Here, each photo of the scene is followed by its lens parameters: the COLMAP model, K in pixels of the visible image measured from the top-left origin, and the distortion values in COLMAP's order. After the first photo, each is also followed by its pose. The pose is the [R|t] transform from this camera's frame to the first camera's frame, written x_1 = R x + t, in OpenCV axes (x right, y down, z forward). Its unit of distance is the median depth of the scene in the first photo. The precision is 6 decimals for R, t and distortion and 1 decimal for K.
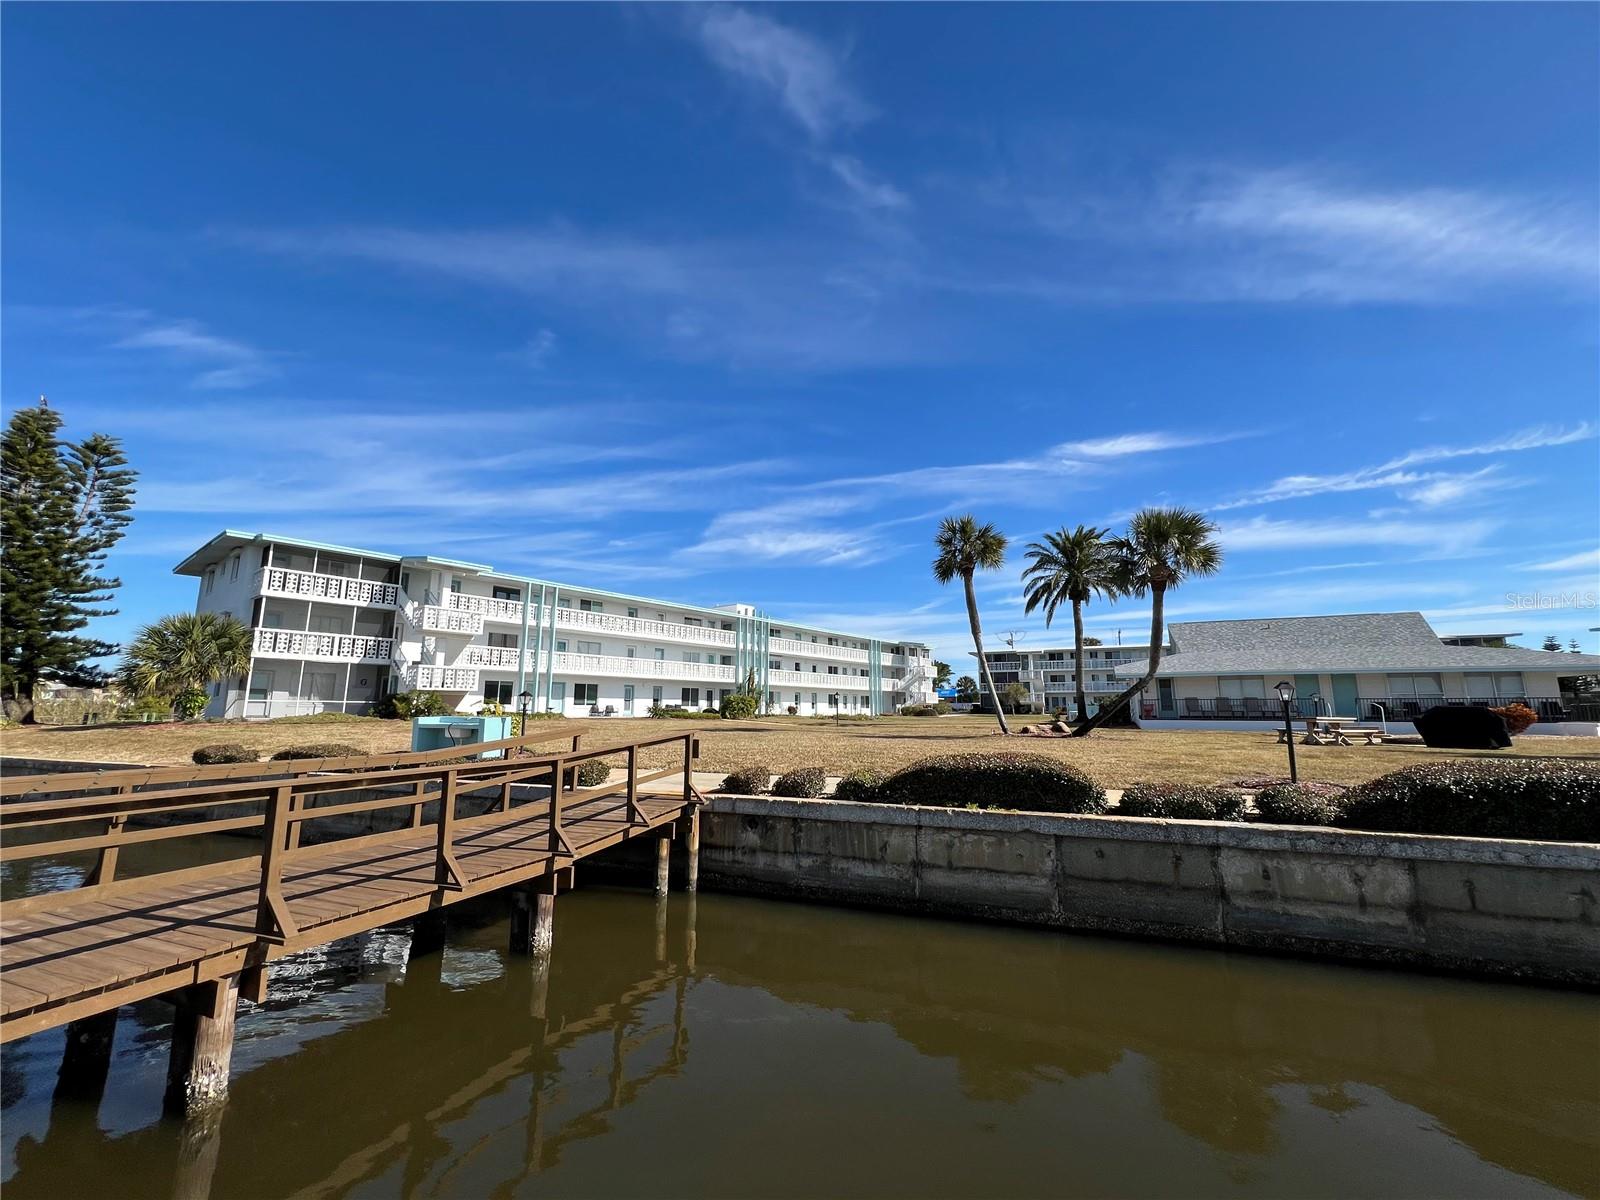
lens RADIAL K [[641.3, 0, 803.4], [0, 641.3, 603.9], [0, 0, 1]] dist [-0.003045, 0.000925]
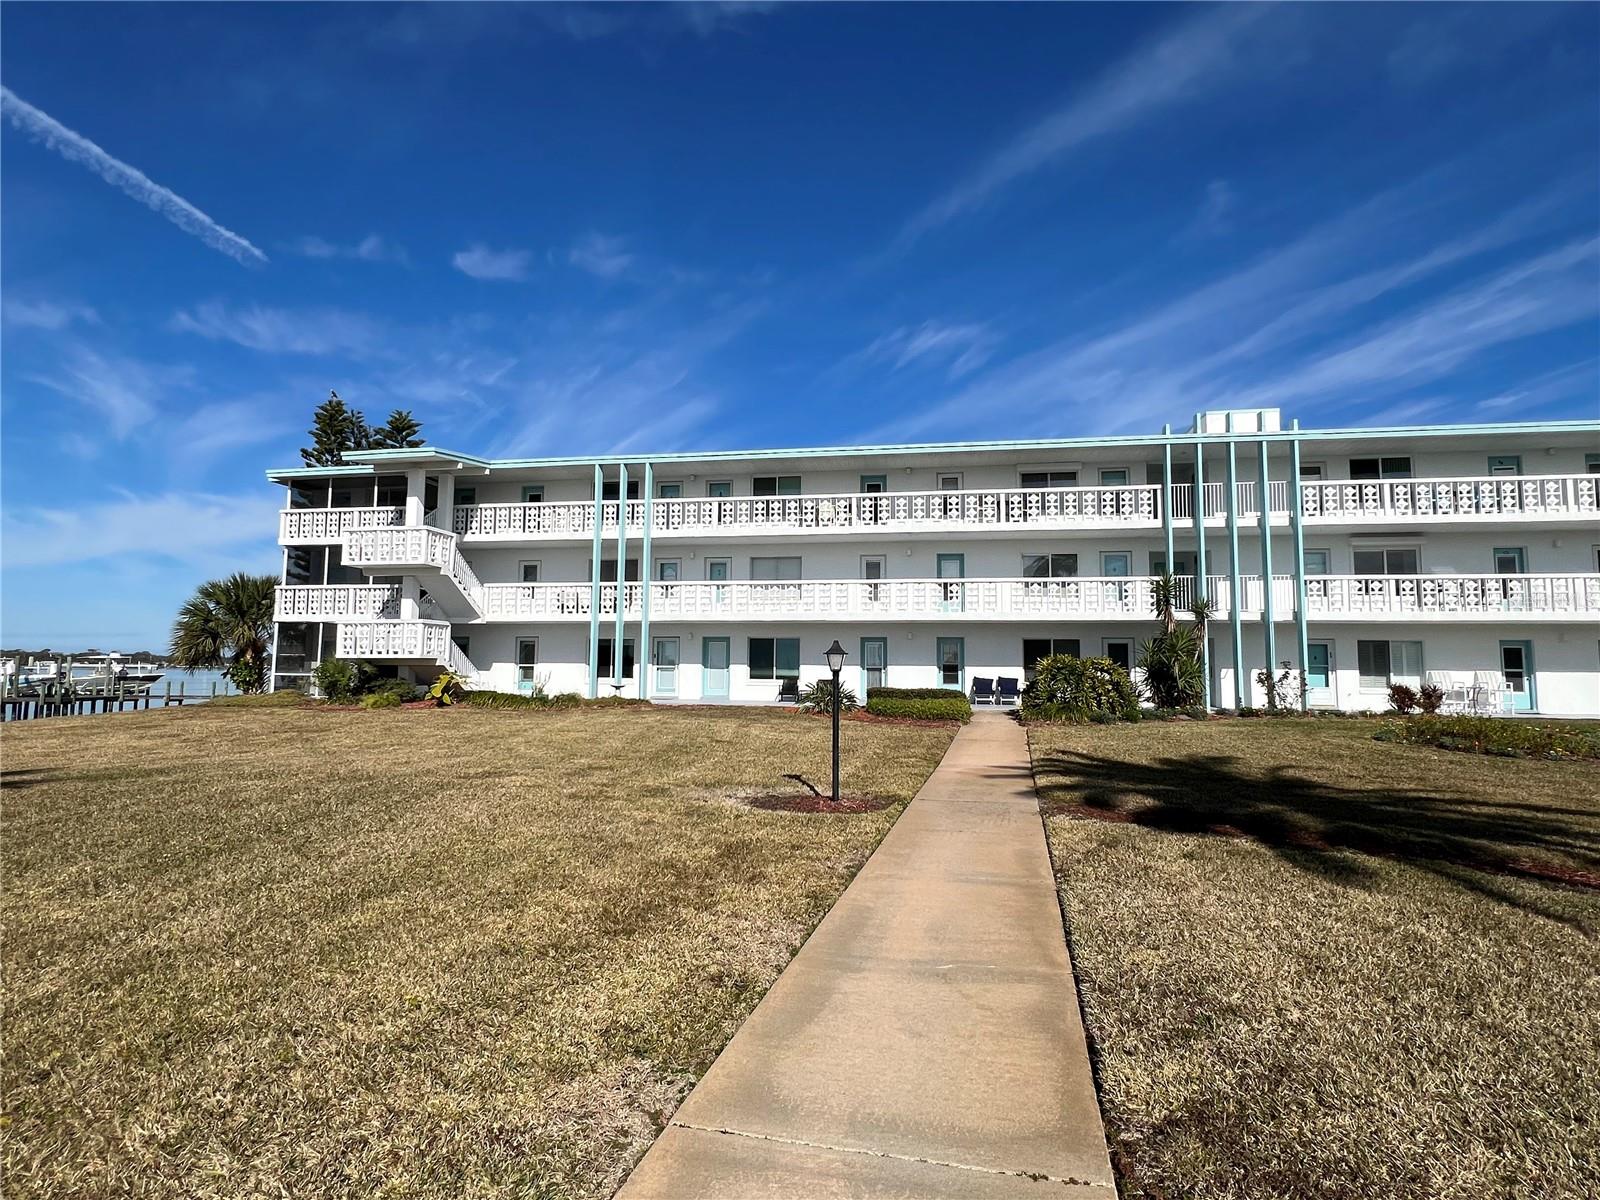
lens RADIAL K [[751.9, 0, 861.9], [0, 751.9, 584.9], [0, 0, 1]] dist [-0.001338, -0.004433]
pose [[0.481813, -0.091892, -0.871442, 0.294859], [0.138685, 0.989949, -0.027711, 0.145765], [0.865230, -0.107504, 0.489714, 1.030251]]
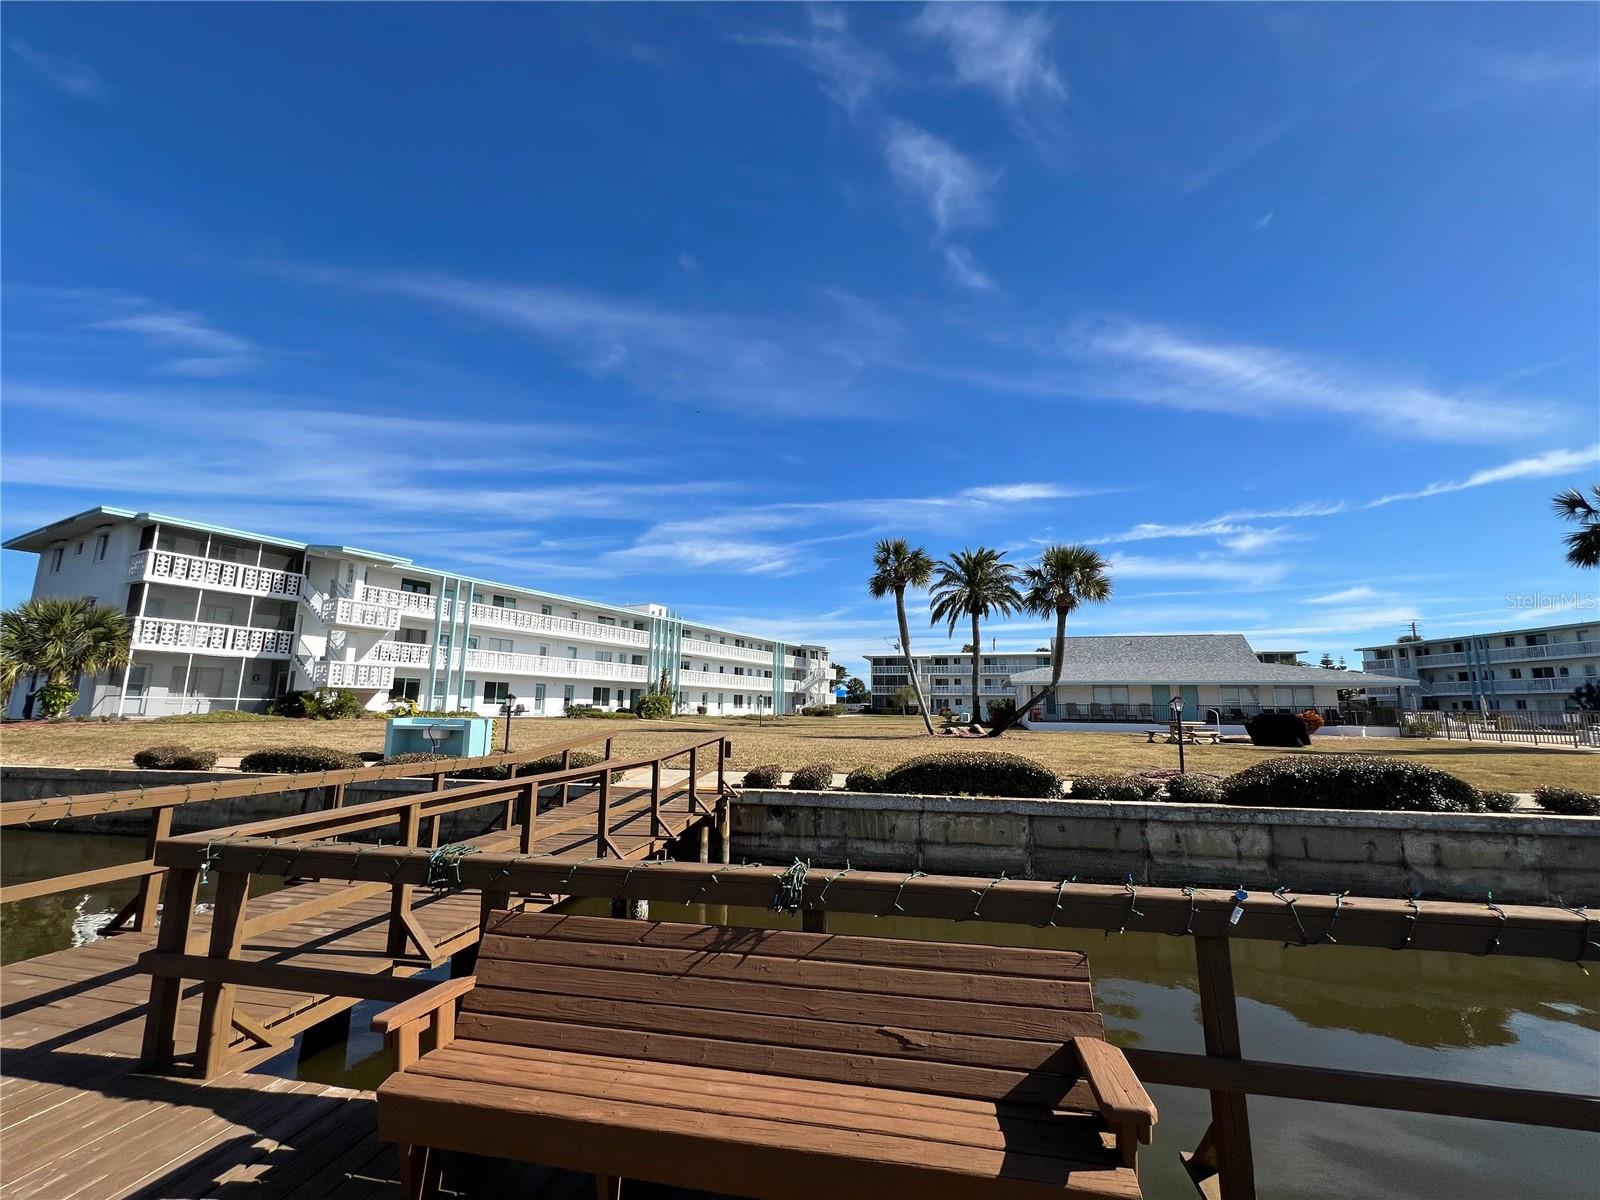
lens RADIAL K [[641.3, 0, 802.9], [0, 641.3, 604.0], [0, 0, 1]] dist [-0.003045, 0.000925]
pose [[0.983286, 0.036705, 0.178332, -0.080605], [-0.037056, 0.999312, -0.001358, -0.012594], [-0.178259, -0.005273, 0.983969, -0.050905]]
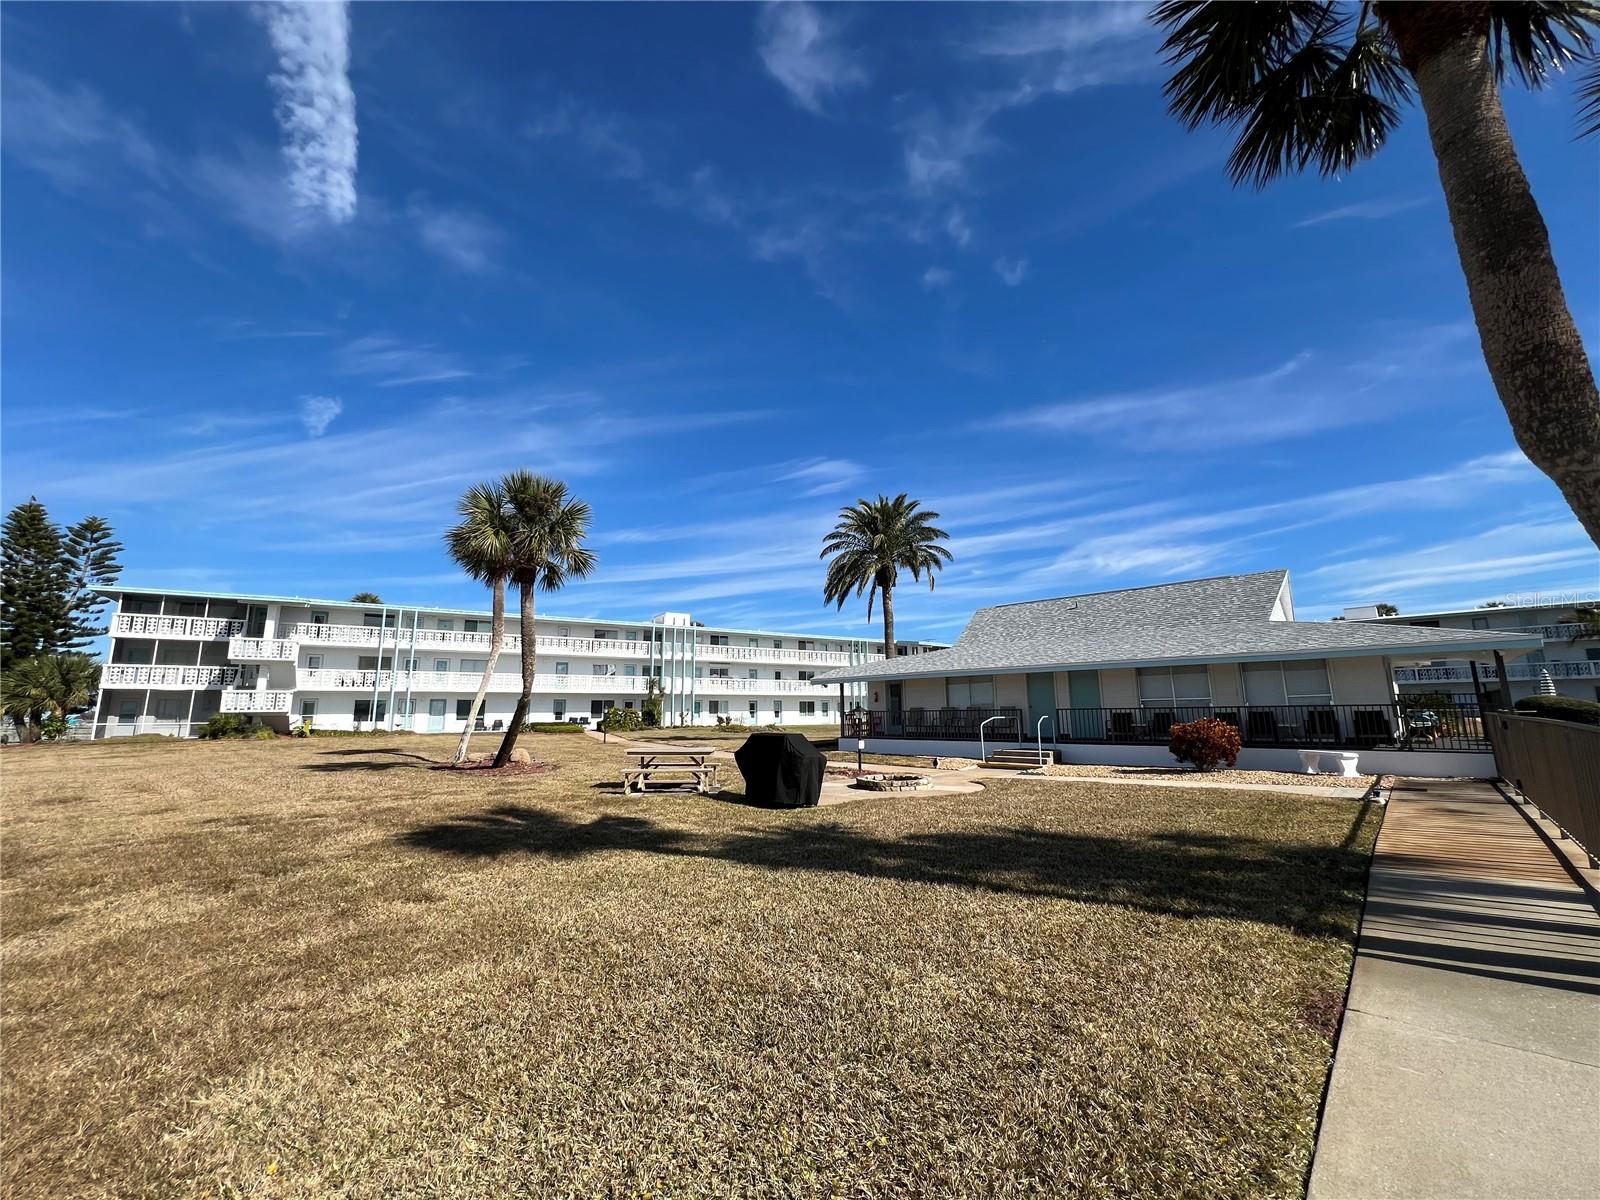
lens RADIAL K [[639.3, 0, 808.3], [0, 639.3, 605.8], [0, 0, 1]] dist [0.000207, 0.000107]
pose [[0.949458, -0.065597, -0.306963, 0.694763], [0.065280, 0.997803, -0.011312, 0.024422], [0.307030, -0.009298, 0.951654, 0.228227]]
